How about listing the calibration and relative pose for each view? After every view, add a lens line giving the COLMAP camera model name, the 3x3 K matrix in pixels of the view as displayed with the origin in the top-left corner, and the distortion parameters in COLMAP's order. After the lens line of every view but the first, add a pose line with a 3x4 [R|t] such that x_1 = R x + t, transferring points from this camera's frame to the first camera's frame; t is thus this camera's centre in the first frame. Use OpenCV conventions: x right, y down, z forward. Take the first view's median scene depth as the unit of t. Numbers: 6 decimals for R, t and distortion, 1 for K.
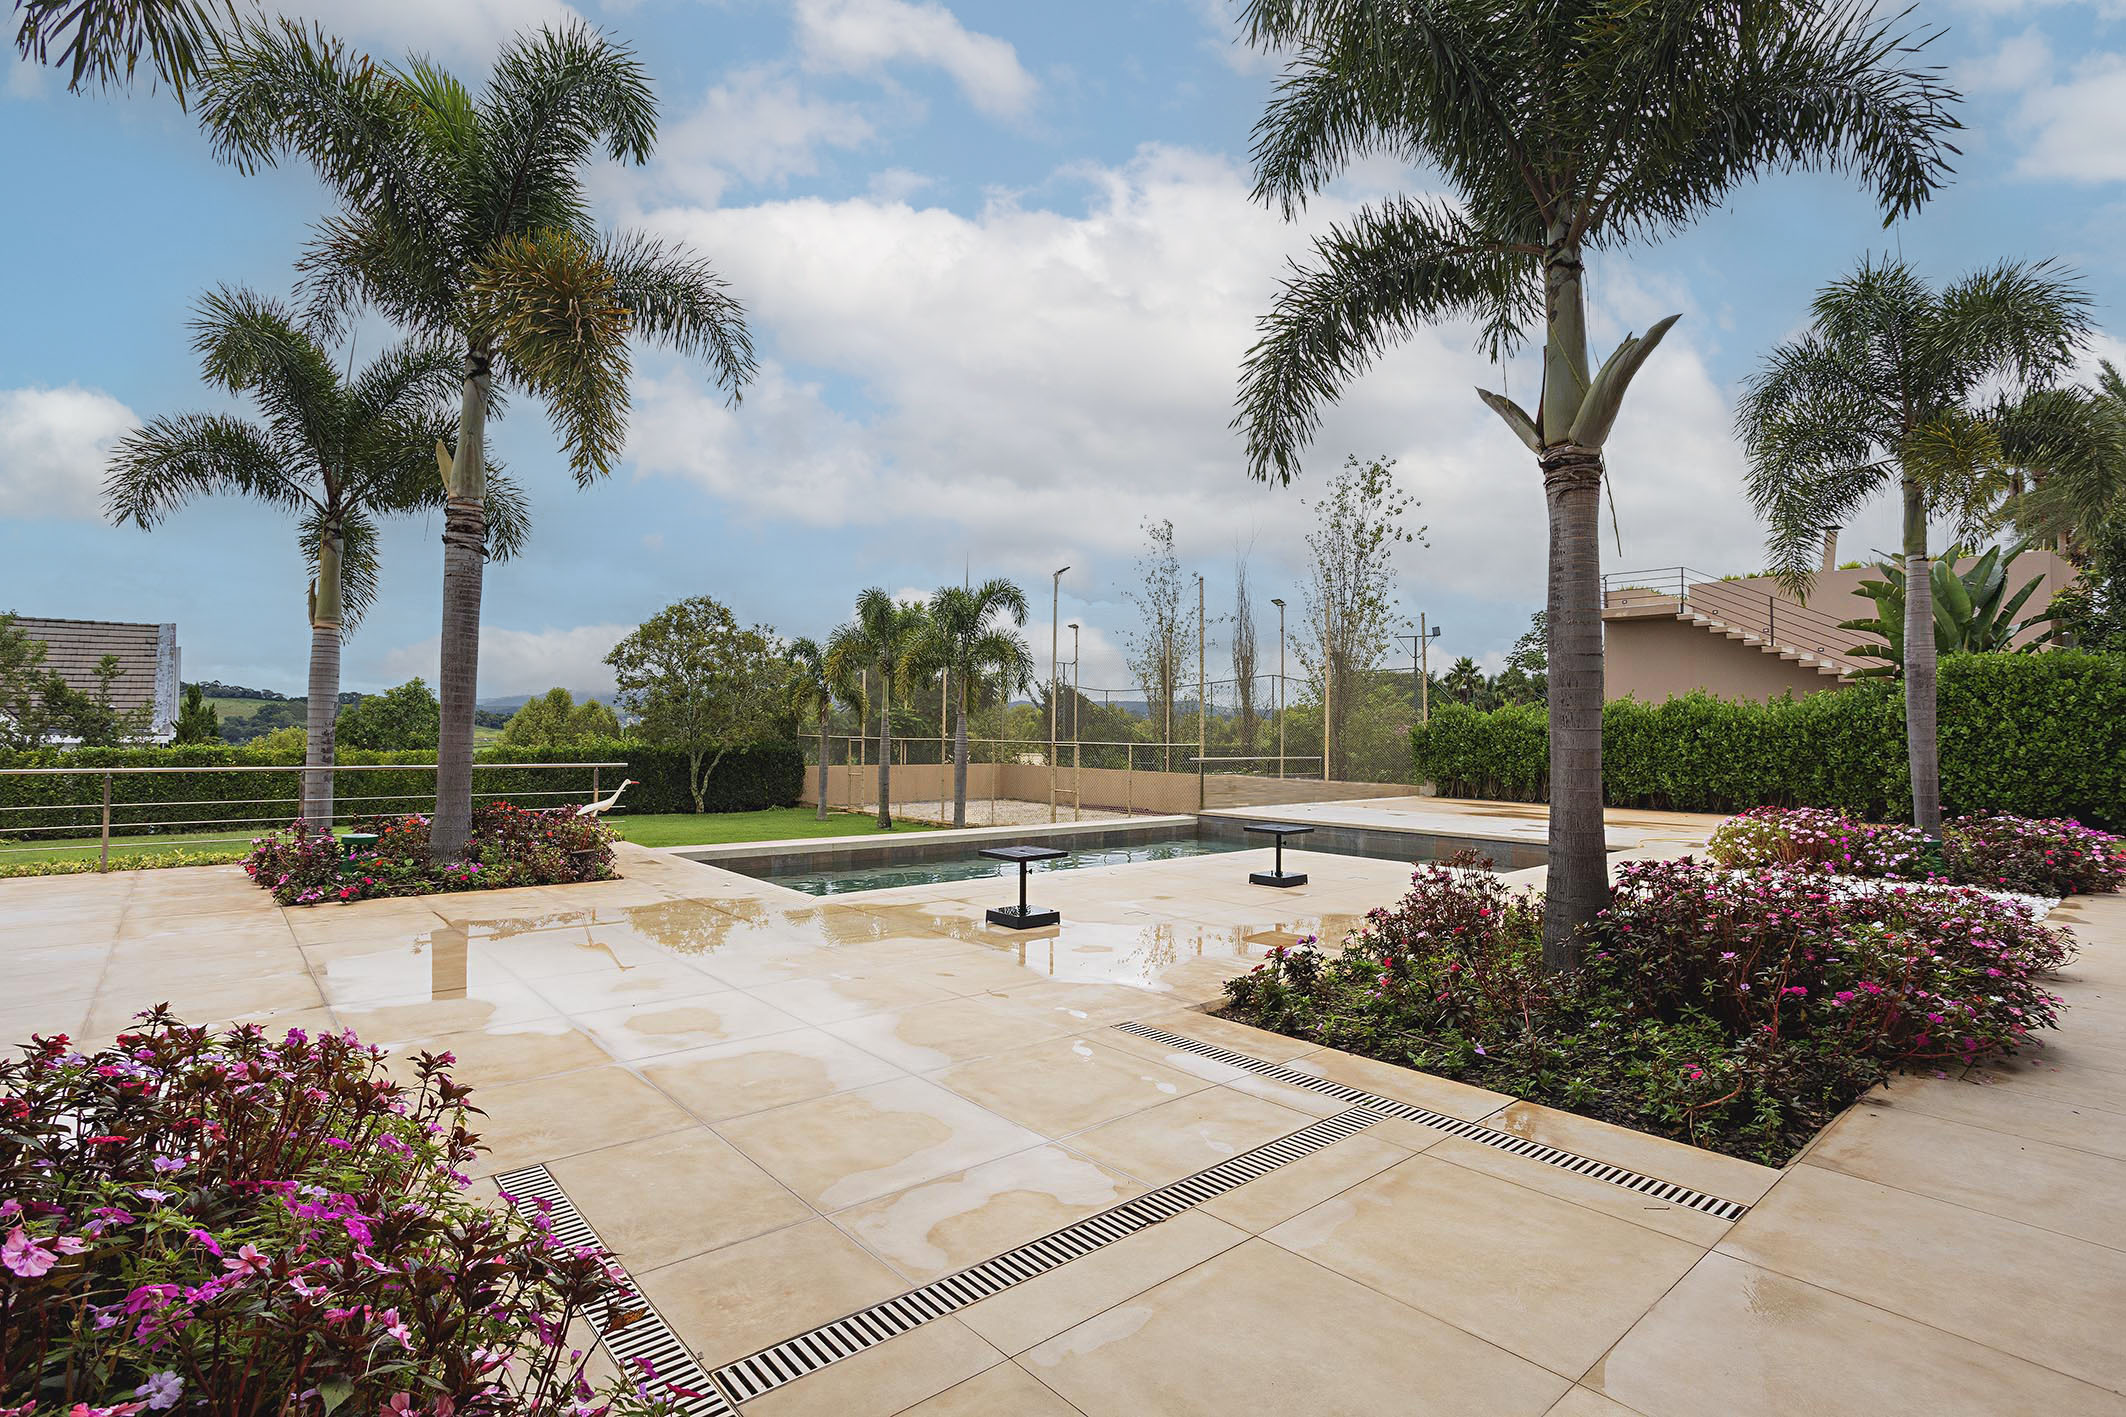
lens RADIAL K [[1020.6, 0, 1052.9], [0, 1020.6, 709.6], [0, 0, 1]] dist [-0.013137, 0.011792]
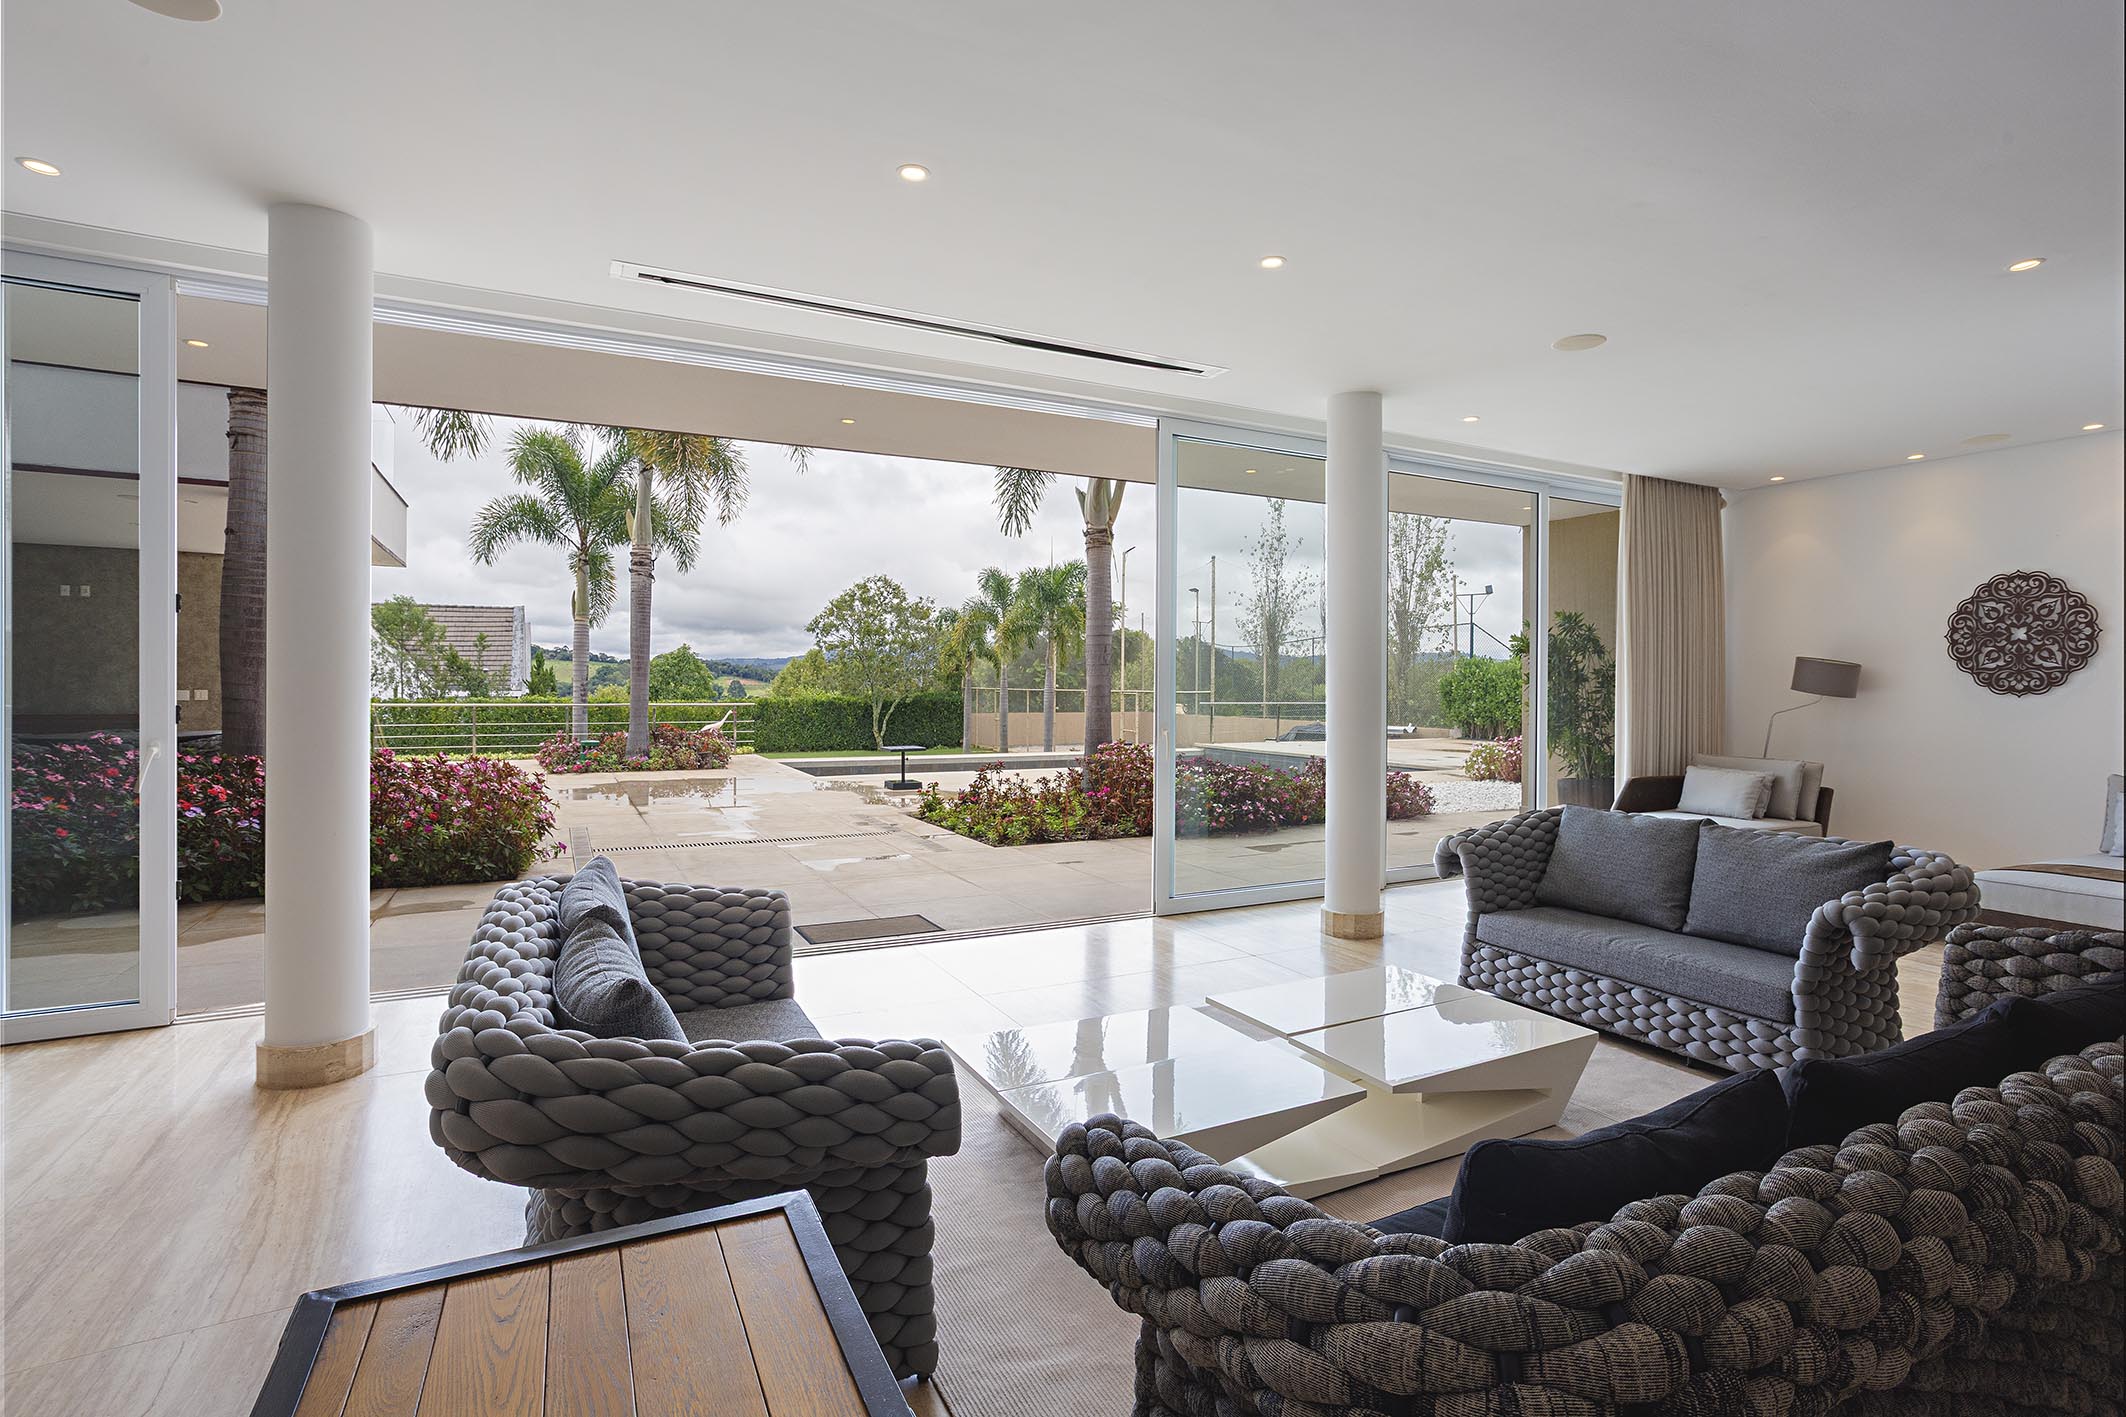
lens RADIAL K [[1020.6, 0, 1070.2], [0, 1020.6, 701.3], [0, 0, 1]] dist [-0.013137, 0.011792]
pose [[0.973077, -0.003146, -0.230457, 0.182450], [0.011743, 0.999285, 0.035942, -0.000134], [0.230179, -0.037681, 0.972418, -0.178263]]
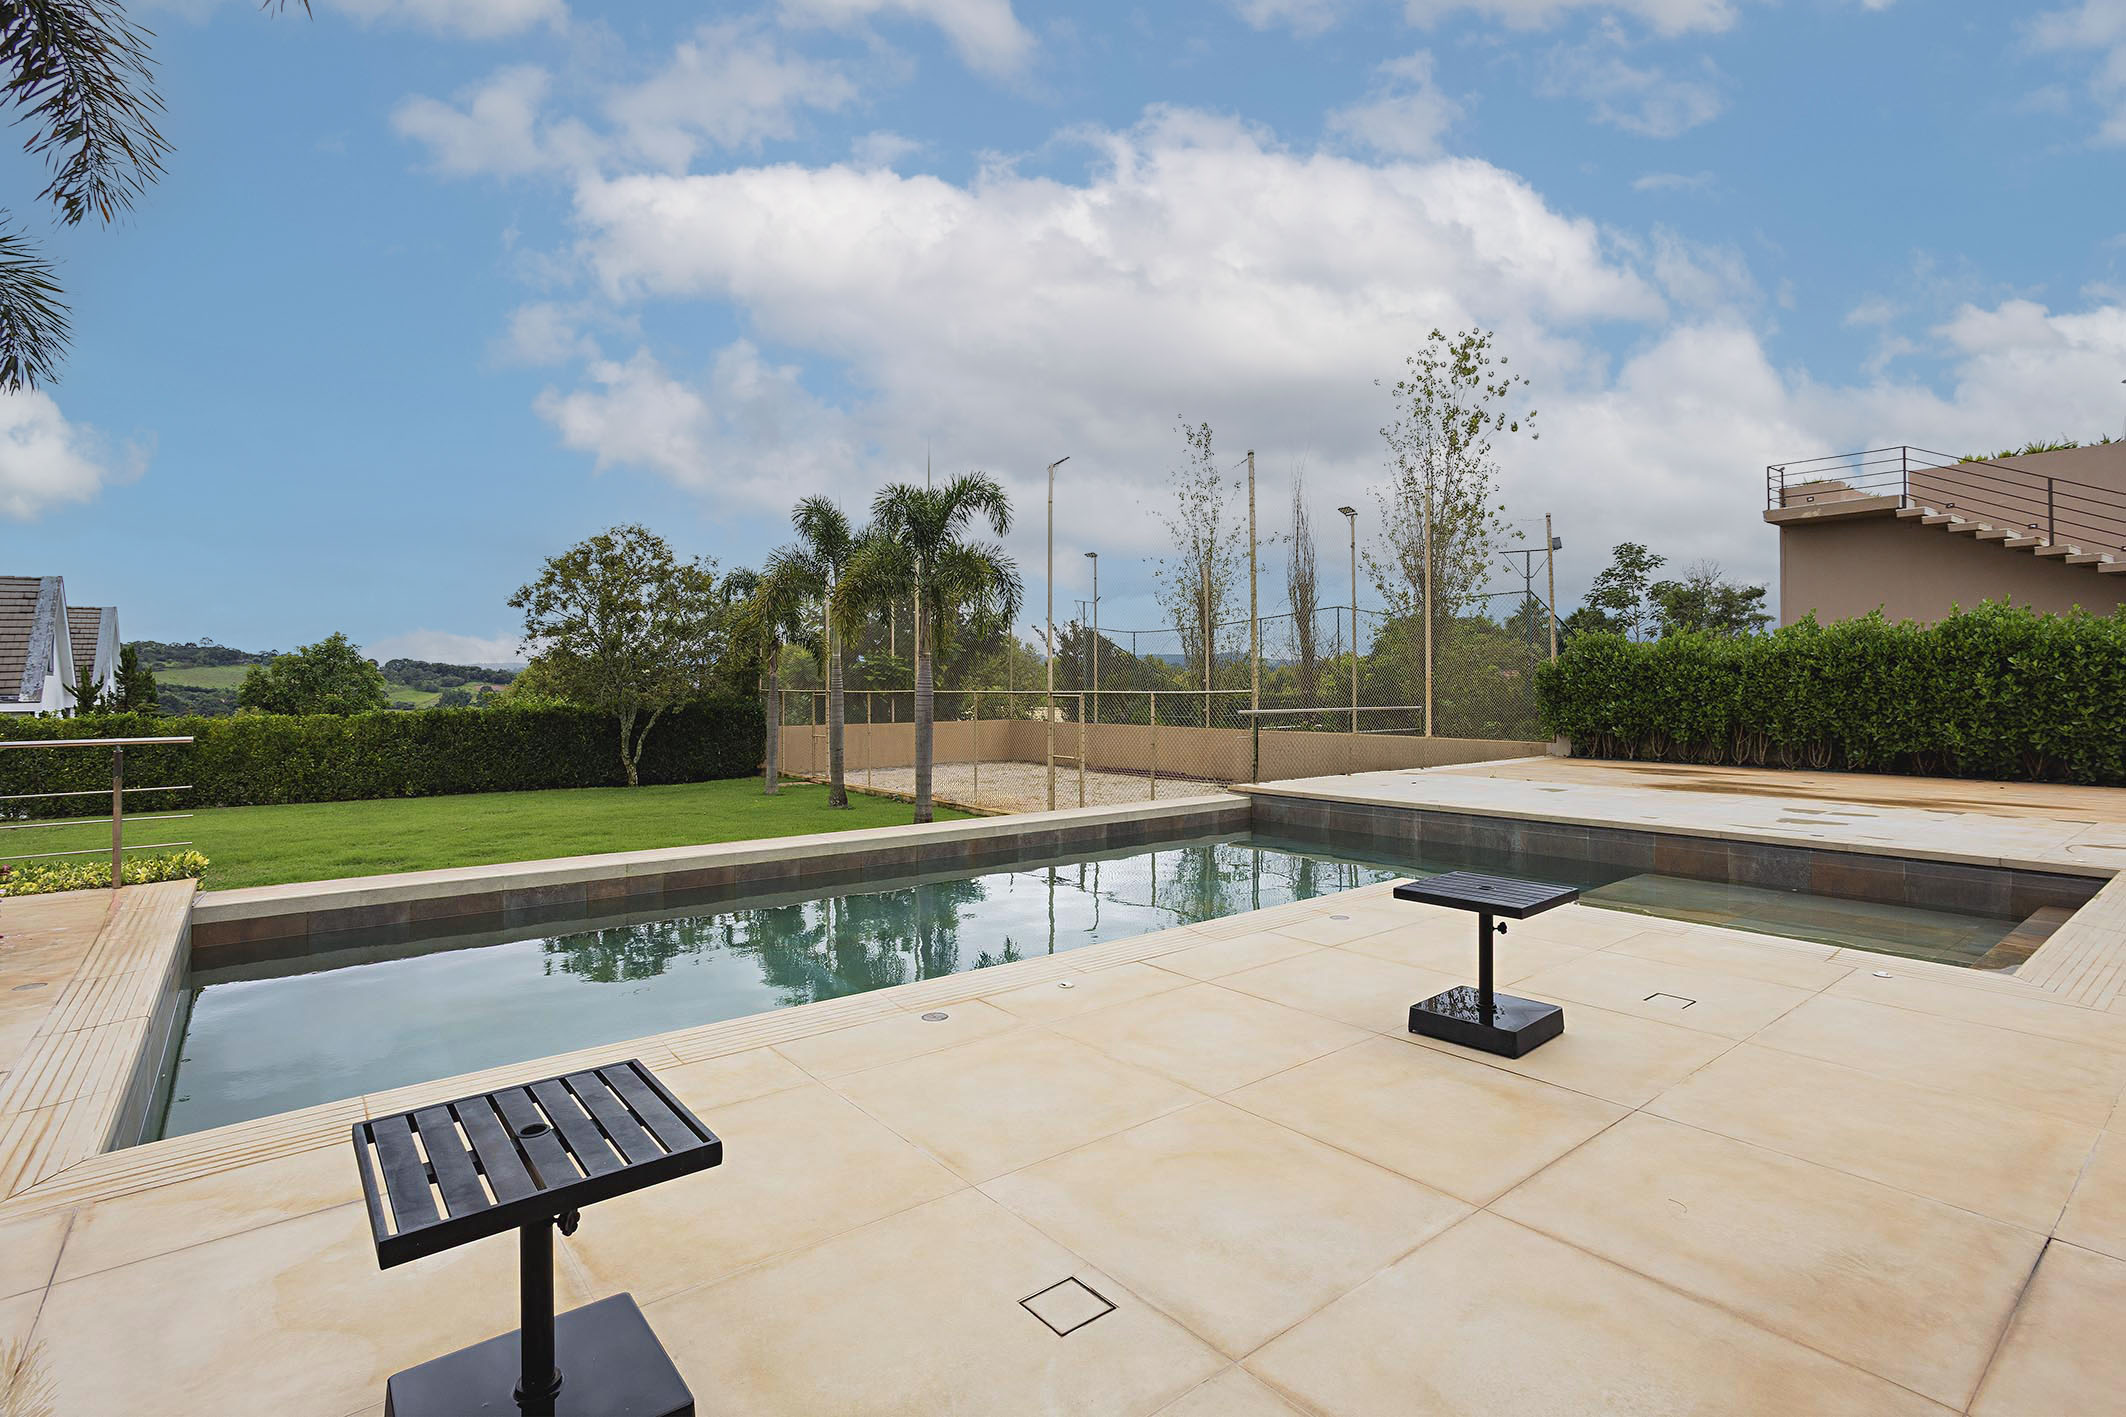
lens RADIAL K [[1020.6, 0, 1057.9], [0, 1020.6, 701.9], [0, 0, 1]] dist [-0.013137, 0.011792]
pose [[0.999314, -0.013279, -0.034569, 0.024708], [0.014519, 0.999252, 0.035850, 0.010523], [0.034067, -0.036328, 0.998759, 0.211078]]
